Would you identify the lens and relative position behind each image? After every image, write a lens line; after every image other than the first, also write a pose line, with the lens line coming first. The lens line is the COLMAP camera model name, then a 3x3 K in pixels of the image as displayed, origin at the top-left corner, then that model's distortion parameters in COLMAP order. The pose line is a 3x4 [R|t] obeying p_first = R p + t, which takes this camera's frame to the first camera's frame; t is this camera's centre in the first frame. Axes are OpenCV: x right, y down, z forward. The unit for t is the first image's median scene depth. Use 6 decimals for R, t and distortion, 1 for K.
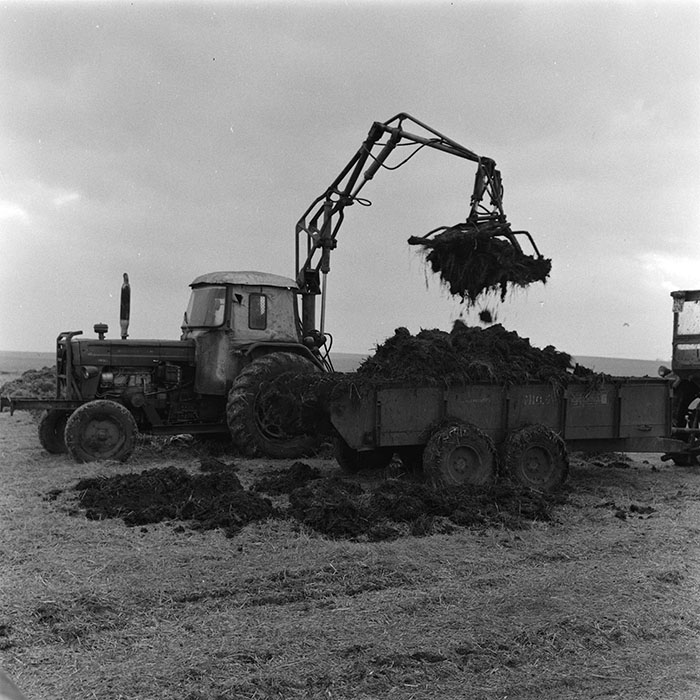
lens RADIAL K [[906.7, 0, 349.5], [0, 906.7, 362.0], [0, 0, 1]] dist [0.048931, -0.043849]
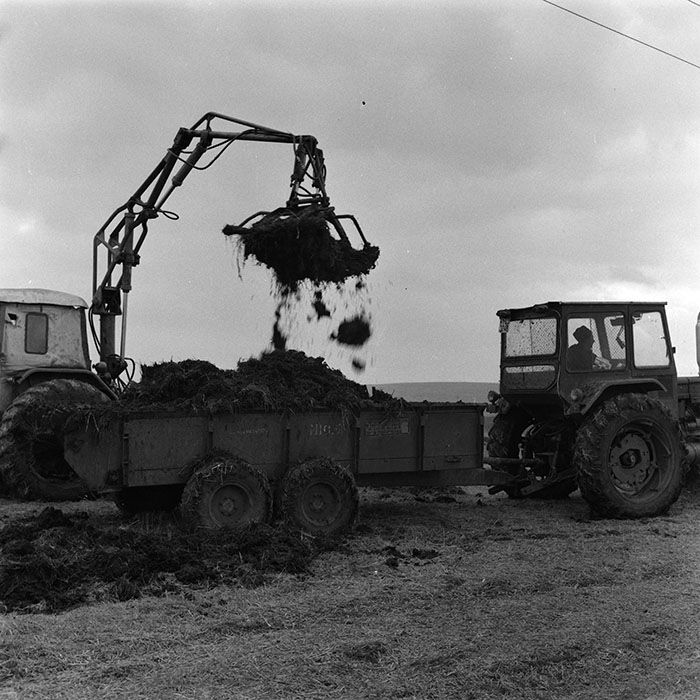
lens RADIAL K [[906.7, 0, 349.5], [0, 906.7, 362.0], [0, 0, 1]] dist [0.048931, -0.043849]
pose [[0.996522, -0.007298, 0.083005, 0.160411], [0.010062, 0.999407, -0.032932, 0.005375], [-0.082715, 0.033652, 0.996005, 0.118820]]
